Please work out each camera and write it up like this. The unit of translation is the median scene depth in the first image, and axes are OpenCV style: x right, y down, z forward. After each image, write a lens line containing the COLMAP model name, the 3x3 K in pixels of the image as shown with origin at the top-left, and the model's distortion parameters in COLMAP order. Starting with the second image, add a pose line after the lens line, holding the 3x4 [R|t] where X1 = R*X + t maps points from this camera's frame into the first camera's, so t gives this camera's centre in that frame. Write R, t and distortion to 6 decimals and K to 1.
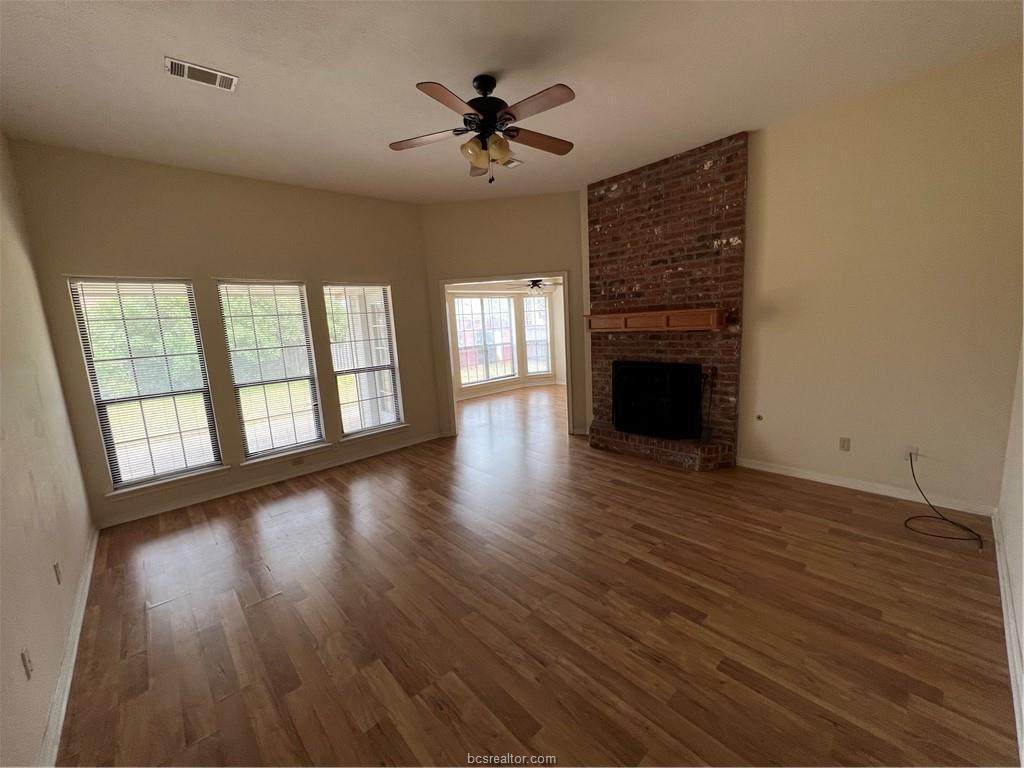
lens RADIAL K [[411.6, 0, 515.5], [0, 411.6, 384.9], [0, 0, 1]] dist [0.000910, 0.000492]
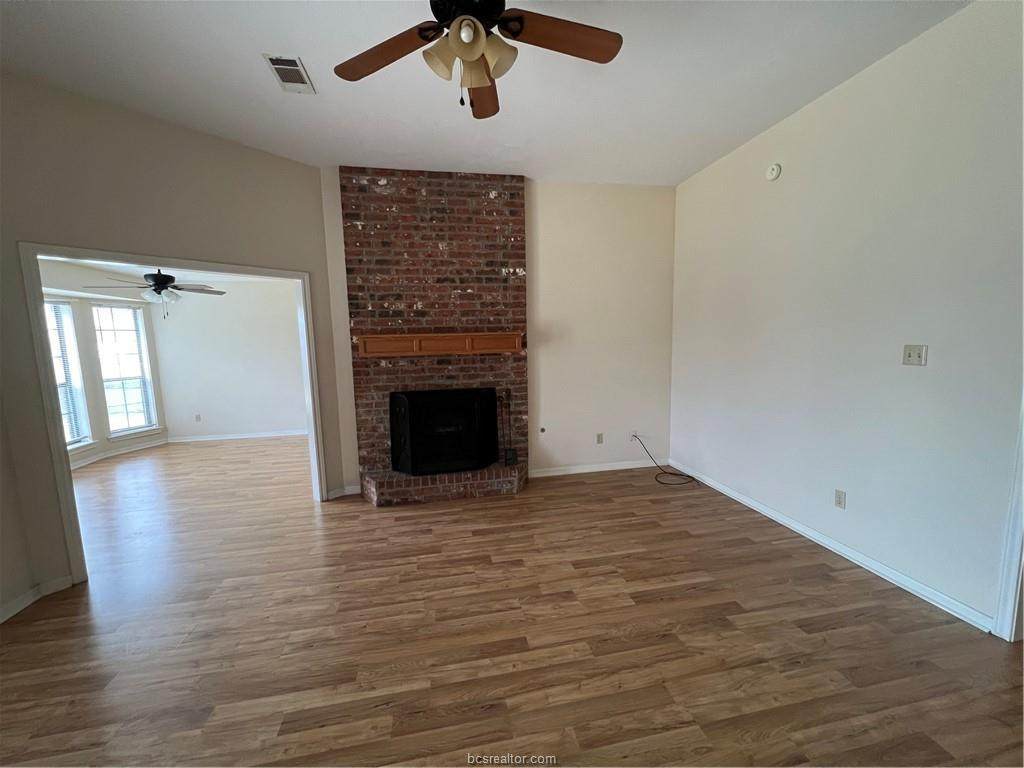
lens RADIAL K [[408.9, 0, 515.2], [0, 408.9, 384.8], [0, 0, 1]] dist [-0.000564, 0.000036]
pose [[0.522392, -0.058996, 0.850662, -0.367817], [0.126798, 0.991887, -0.009077, -0.040502], [-0.843225, 0.112603, 0.525634, 0.427383]]
